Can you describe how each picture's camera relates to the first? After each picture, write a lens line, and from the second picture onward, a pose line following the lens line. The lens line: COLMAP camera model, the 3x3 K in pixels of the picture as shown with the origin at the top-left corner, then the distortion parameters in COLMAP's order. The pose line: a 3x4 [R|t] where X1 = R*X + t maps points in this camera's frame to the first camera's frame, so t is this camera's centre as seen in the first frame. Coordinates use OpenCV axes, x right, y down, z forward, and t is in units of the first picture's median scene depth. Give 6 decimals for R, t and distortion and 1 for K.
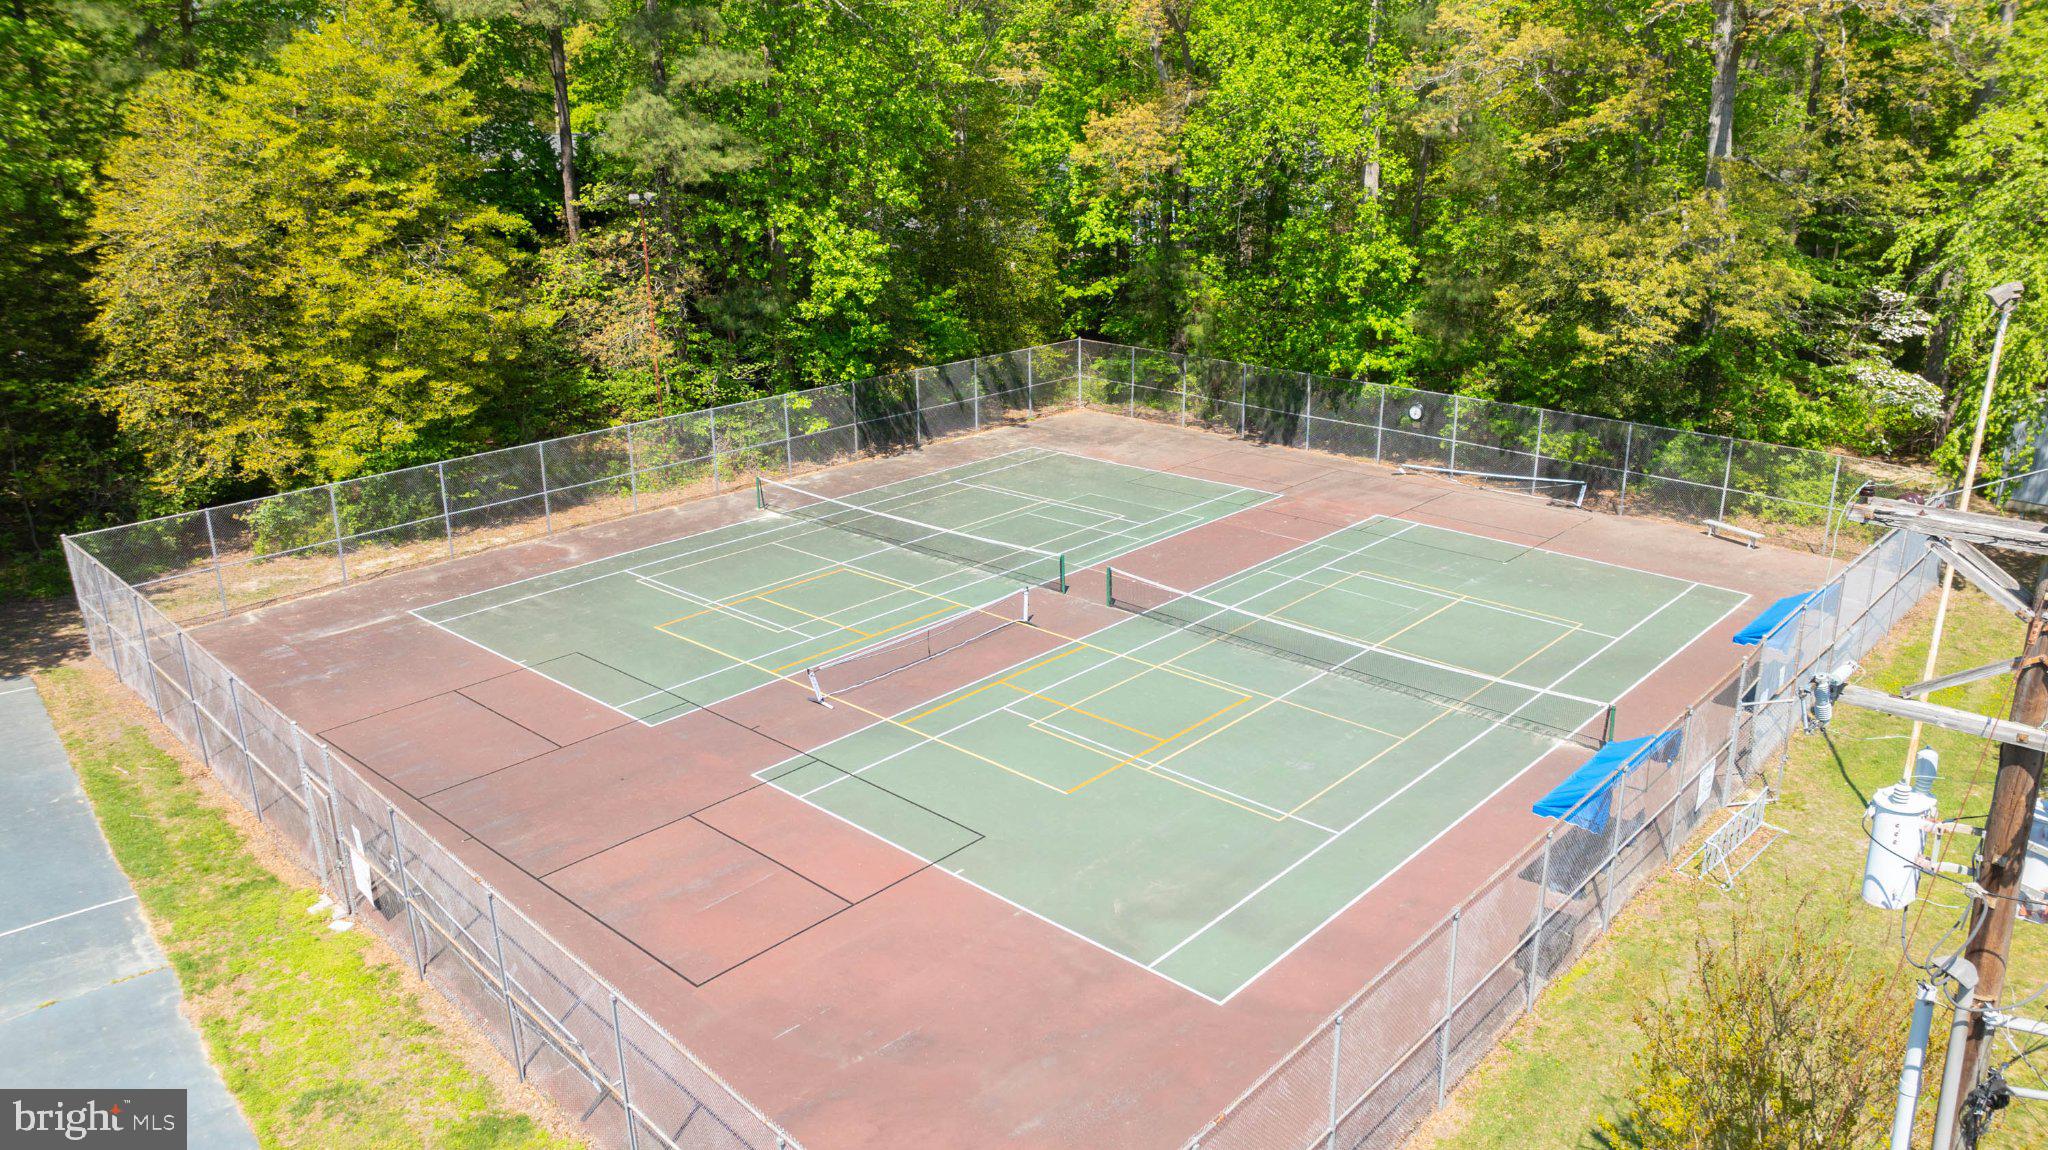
lens RADIAL K [[1431.3, 0, 1037.6], [0, 1431.3, 574.5], [0, 0, 1]] dist [-0.055829, 0.058899]
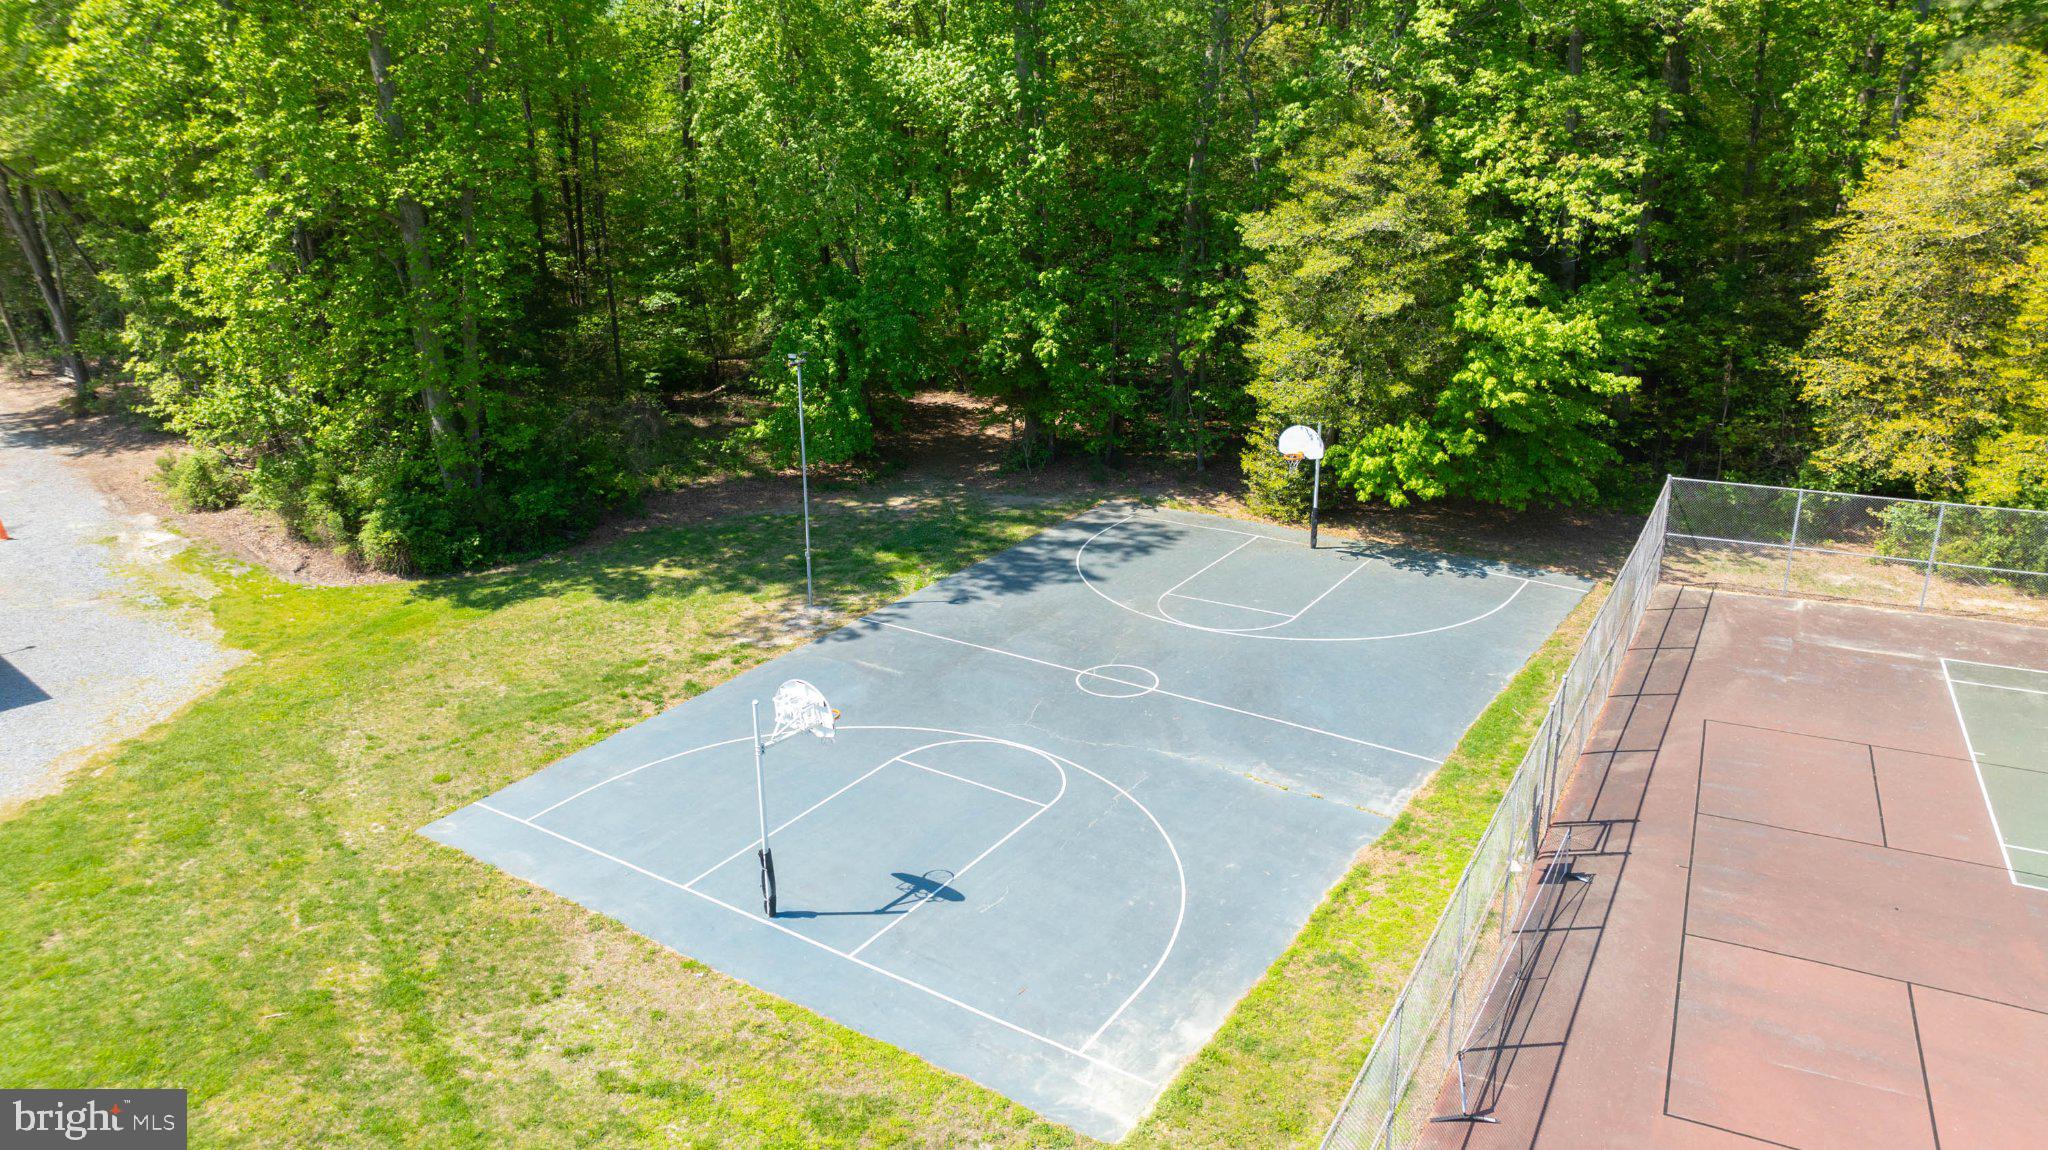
lens RADIAL K [[1431.3, 0, 1037.6], [0, 1431.3, 574.5], [0, 0, 1]] dist [-0.055829, 0.058899]
pose [[0.283080, 0.311263, -0.907183, 0.183048], [-0.299041, 0.927365, 0.224873, -0.052127], [0.911285, 0.207628, 0.355599, 0.154497]]
